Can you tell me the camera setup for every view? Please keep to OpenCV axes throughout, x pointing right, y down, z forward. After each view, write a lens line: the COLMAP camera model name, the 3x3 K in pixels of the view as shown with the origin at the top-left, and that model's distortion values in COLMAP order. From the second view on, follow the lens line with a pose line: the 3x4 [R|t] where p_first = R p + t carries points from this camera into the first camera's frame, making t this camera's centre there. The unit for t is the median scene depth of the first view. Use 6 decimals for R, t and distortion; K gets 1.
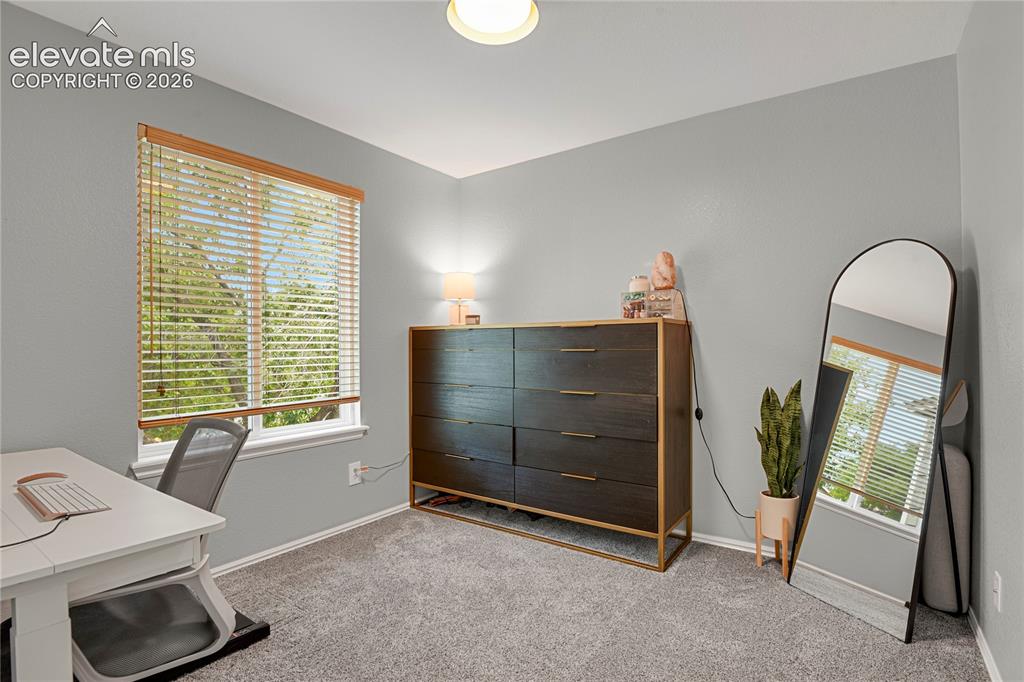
lens RADIAL K [[501.3, 0, 509.4], [0, 501.3, 343.0], [0, 0, 1]] dist [-0.025549, -0.001932]
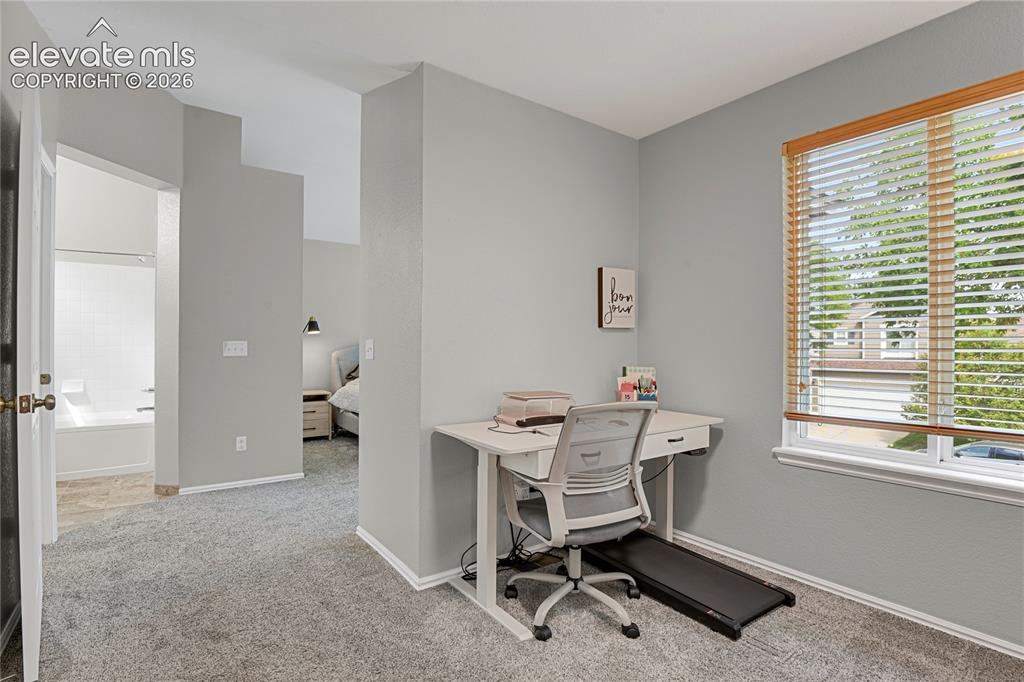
lens RADIAL K [[501.3, 0, 513.9], [0, 501.3, 341.8], [0, 0, 1]] dist [-0.025549, -0.001932]
pose [[-0.318029, -0.000800, -0.948081, 0.441280], [0.006991, 0.999970, -0.003189, -0.000322], [0.948055, -0.007642, -0.318014, 0.679567]]
